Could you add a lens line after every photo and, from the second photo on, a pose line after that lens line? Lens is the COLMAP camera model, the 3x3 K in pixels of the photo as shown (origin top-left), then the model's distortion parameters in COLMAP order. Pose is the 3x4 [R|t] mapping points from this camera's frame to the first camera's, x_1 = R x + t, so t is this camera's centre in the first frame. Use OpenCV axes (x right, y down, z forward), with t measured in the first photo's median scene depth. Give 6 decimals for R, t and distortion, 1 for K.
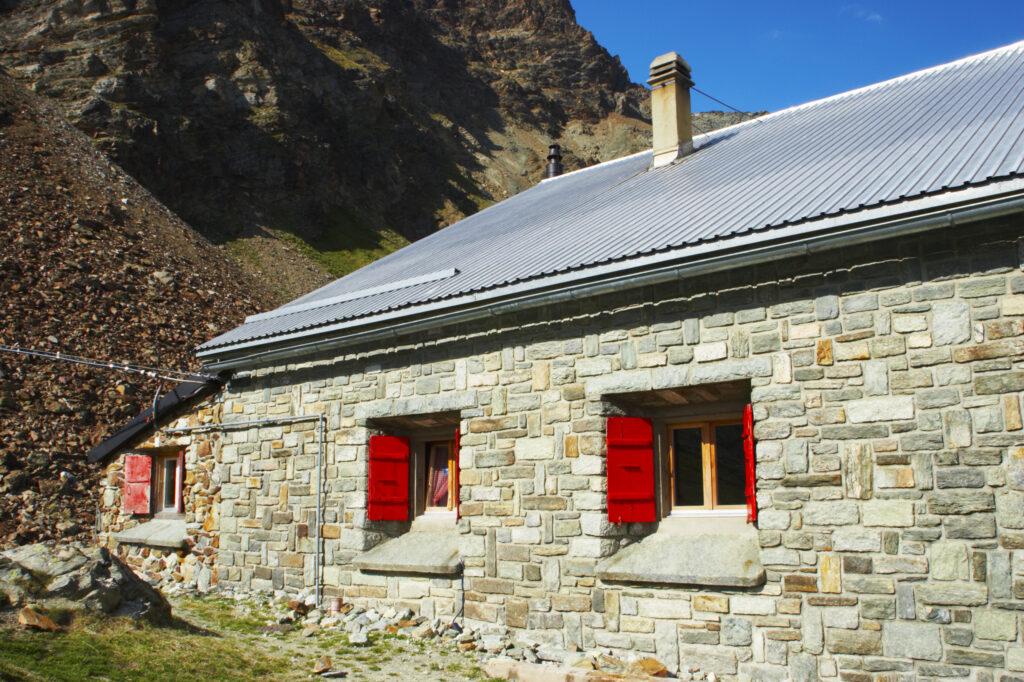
lens RADIAL K [[950.7, 0, 516.1], [0, 950.7, 375.7], [0, 0, 1]] dist [-0.103524, 0.000000]
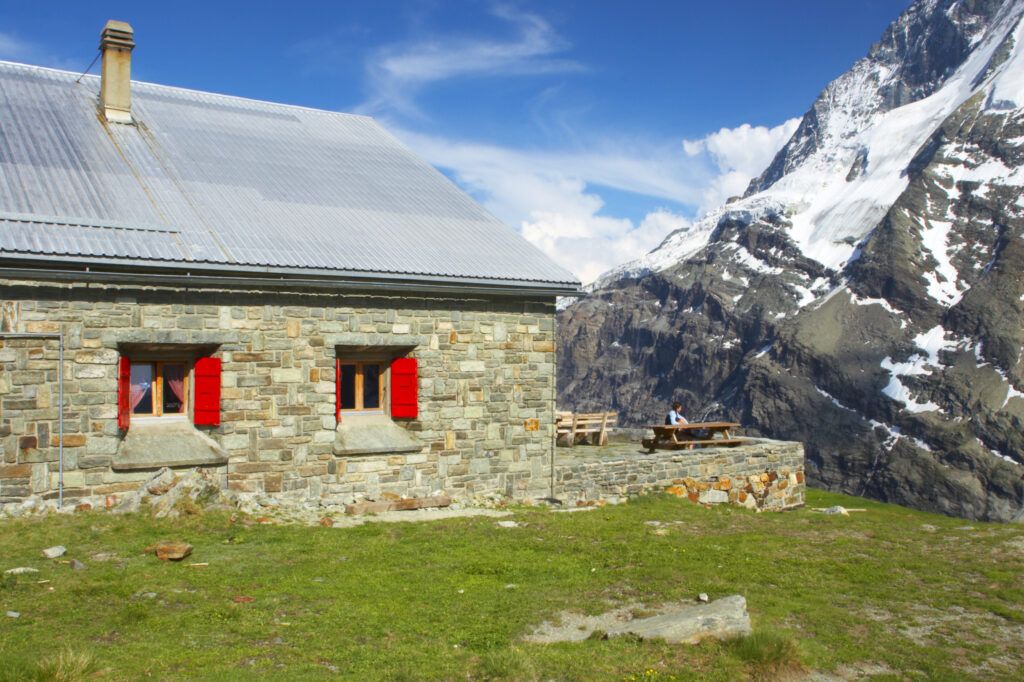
lens RADIAL K [[950.7, 0, 491.2], [0, 950.7, 376.2], [0, 0, 1]] dist [-0.103524, 0.000000]
pose [[0.217601, -0.019650, 0.975840, -1.514329], [-0.151181, 0.987053, 0.053587, -0.057486], [-0.964258, -0.159189, 0.211813, 0.391928]]
